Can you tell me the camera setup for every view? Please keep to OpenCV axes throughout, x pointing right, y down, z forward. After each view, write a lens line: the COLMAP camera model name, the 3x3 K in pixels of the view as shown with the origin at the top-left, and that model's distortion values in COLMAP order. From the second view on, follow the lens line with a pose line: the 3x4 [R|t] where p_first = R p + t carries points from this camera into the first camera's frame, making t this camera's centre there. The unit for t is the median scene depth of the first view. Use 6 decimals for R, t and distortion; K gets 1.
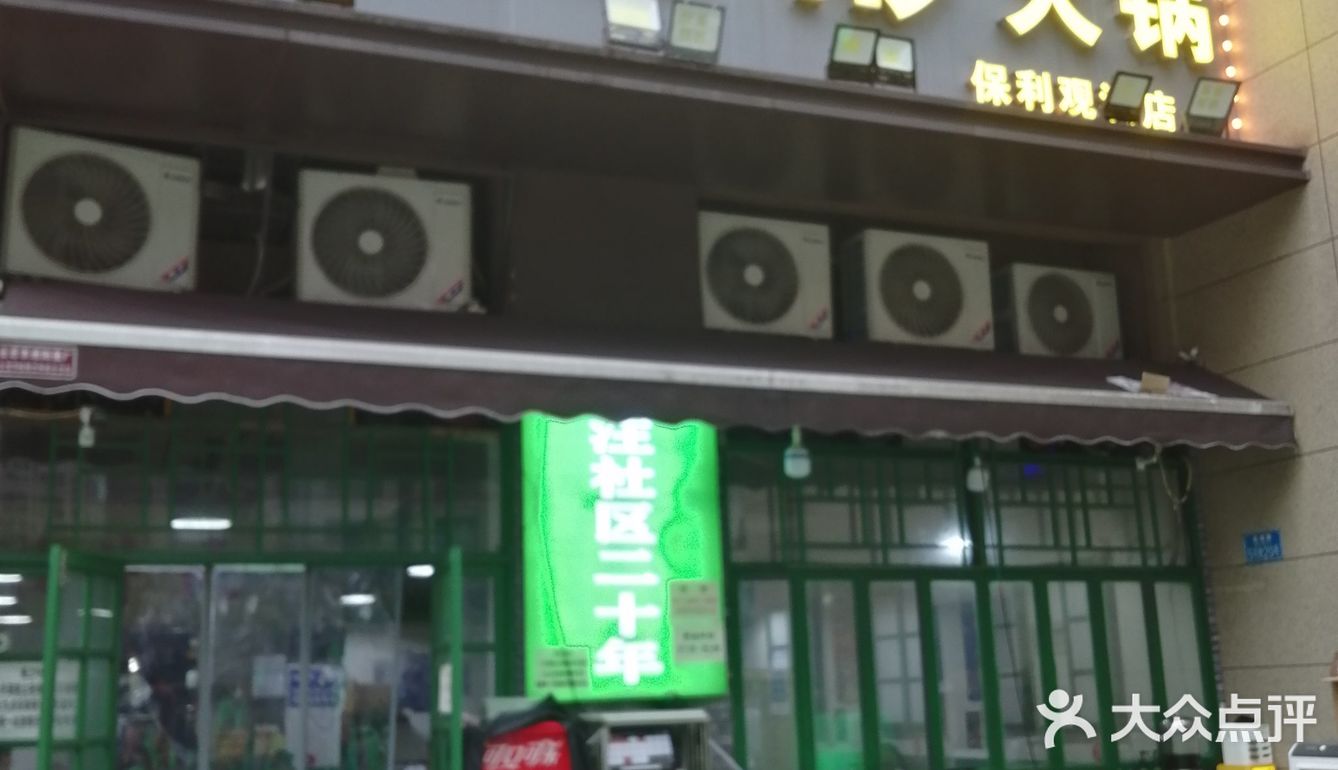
lens RADIAL K [[1490.0, 0, 693.9], [0, 1490.0, 388.0], [0, 0, 1]] dist [0.013875, 0.006767]
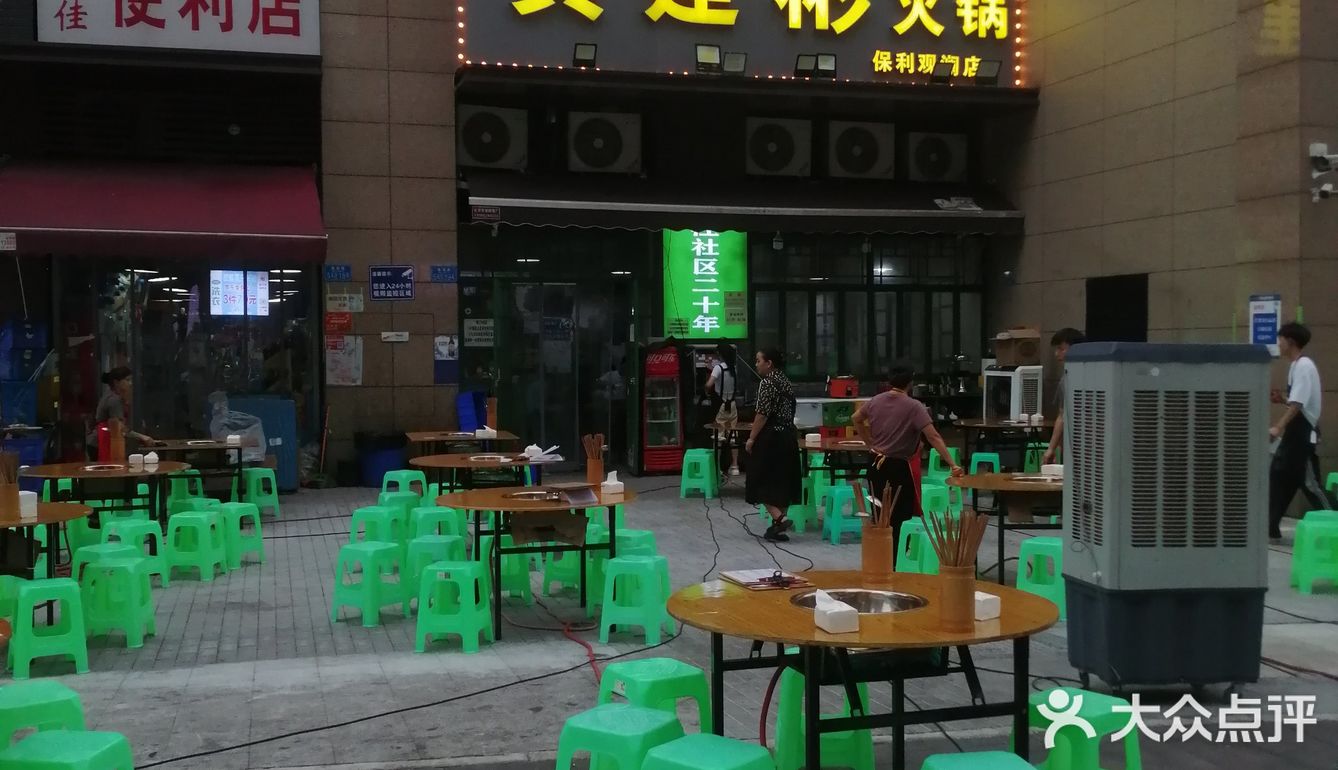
lens RADIAL K [[1490.0, 0, 693.9], [0, 1490.0, 388.0], [0, 0, 1]] dist [0.013875, 0.006767]
pose [[0.993117, 0.032072, -0.112650, 0.185111], [-0.004996, 0.972503, 0.232836, -0.243265], [0.117020, -0.230670, 0.965970, -1.190653]]
